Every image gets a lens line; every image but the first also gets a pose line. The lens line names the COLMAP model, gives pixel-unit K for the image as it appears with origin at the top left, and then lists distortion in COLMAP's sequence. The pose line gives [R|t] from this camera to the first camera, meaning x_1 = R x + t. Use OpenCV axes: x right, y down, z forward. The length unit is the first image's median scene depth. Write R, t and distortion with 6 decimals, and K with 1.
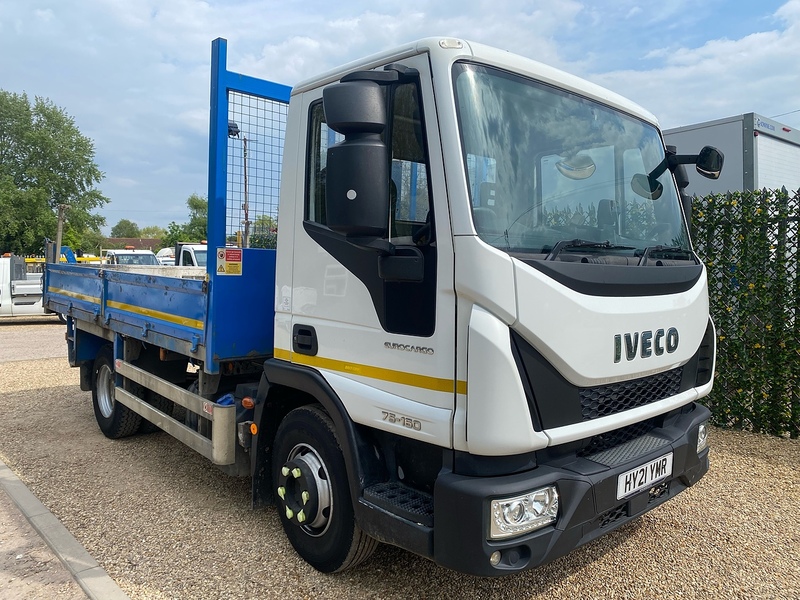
lens RADIAL K [[606.9, 0, 399.3], [0, 606.9, 272.6], [0, 0, 1]] dist [0.098629, -0.000308]
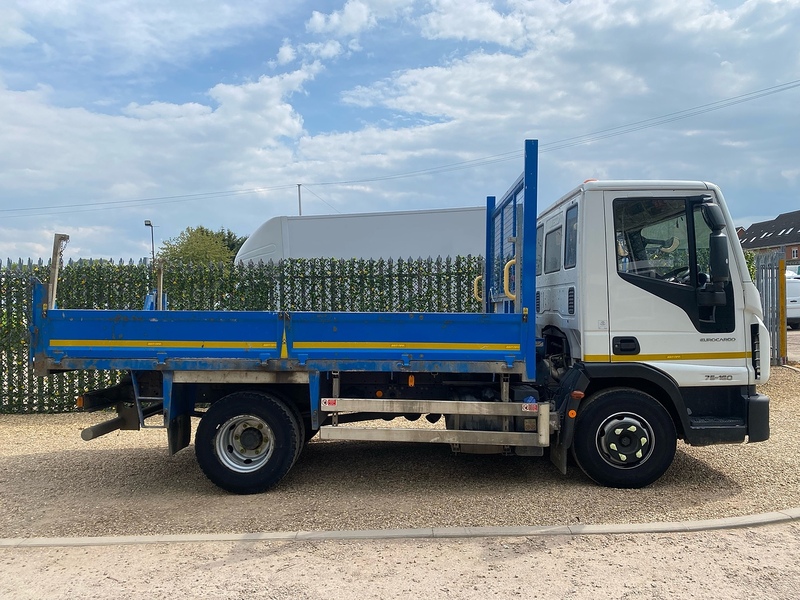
lens RADIAL K [[589.5, 0, 398.8], [0, 589.5, 268.0], [0, 0, 1]] dist [0.004843, 0.001205]
pose [[0.666540, 0.014173, 0.745334, -1.753646], [0.027289, 0.998685, -0.043395, -0.042848], [-0.744969, 0.049264, 0.665277, 0.419188]]
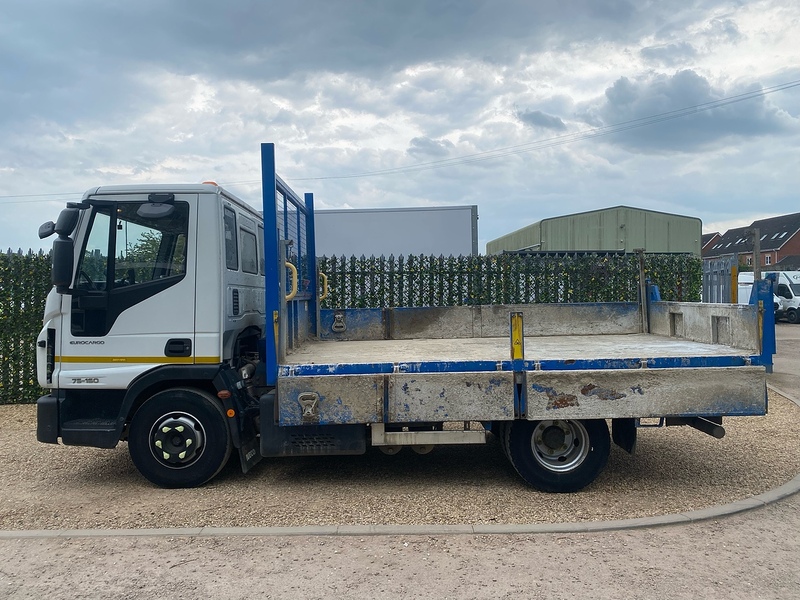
lens RADIAL K [[589.7, 0, 392.5], [0, 589.7, 267.0], [0, 0, 1]] dist [0.005985, -0.000161]
pose [[0.648879, 0.026484, 0.760430, -1.660181], [0.005646, 0.999199, -0.039618, -0.045610], [-0.760870, 0.030001, 0.648210, 0.300346]]
